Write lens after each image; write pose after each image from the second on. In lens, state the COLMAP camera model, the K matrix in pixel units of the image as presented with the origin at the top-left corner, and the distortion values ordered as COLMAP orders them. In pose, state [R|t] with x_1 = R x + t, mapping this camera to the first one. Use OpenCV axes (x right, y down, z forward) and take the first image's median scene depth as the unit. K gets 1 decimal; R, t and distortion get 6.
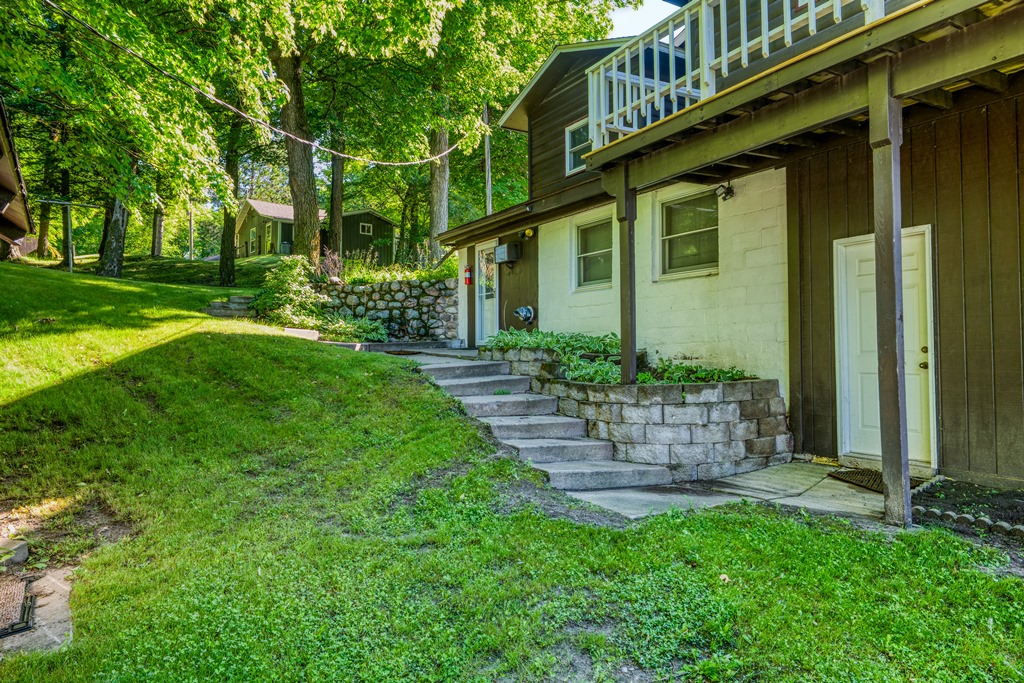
lens RADIAL K [[699.3, 0, 514.6], [0, 699.3, 340.0], [0, 0, 1]] dist [-0.050929, -0.000901]
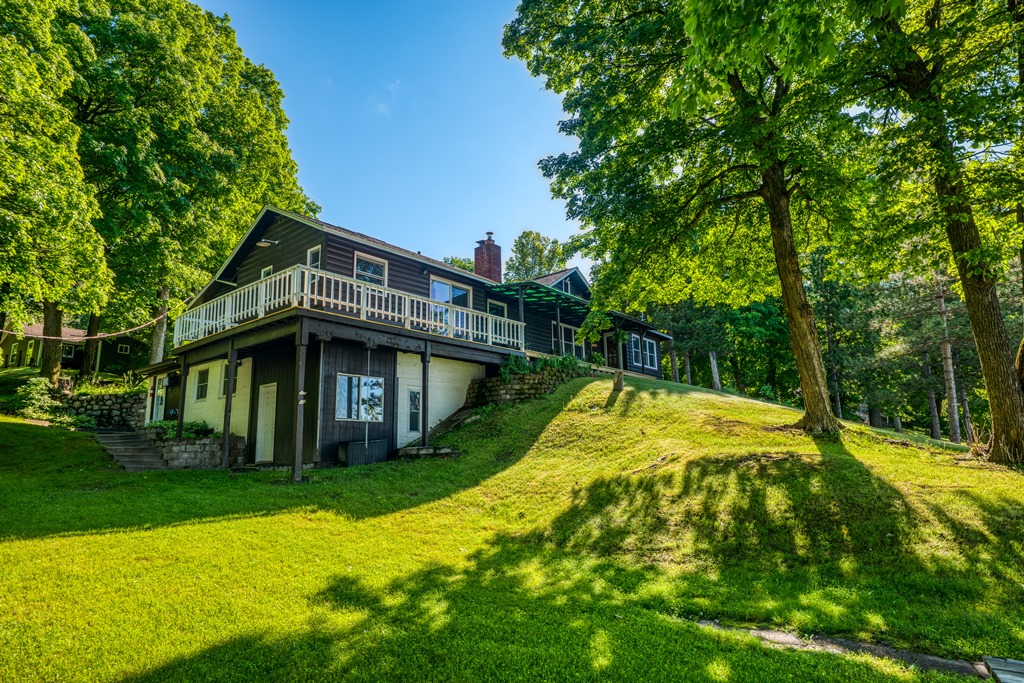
lens RADIAL K [[594.8, 0, 514.9], [0, 594.8, 339.6], [0, 0, 1]] dist [0.000967, -0.002452]
pose [[0.941576, 0.048647, 0.333268, 0.306189], [0.009095, 0.985480, -0.169545, 0.046315], [-0.336677, 0.162671, 0.927463, -0.802015]]
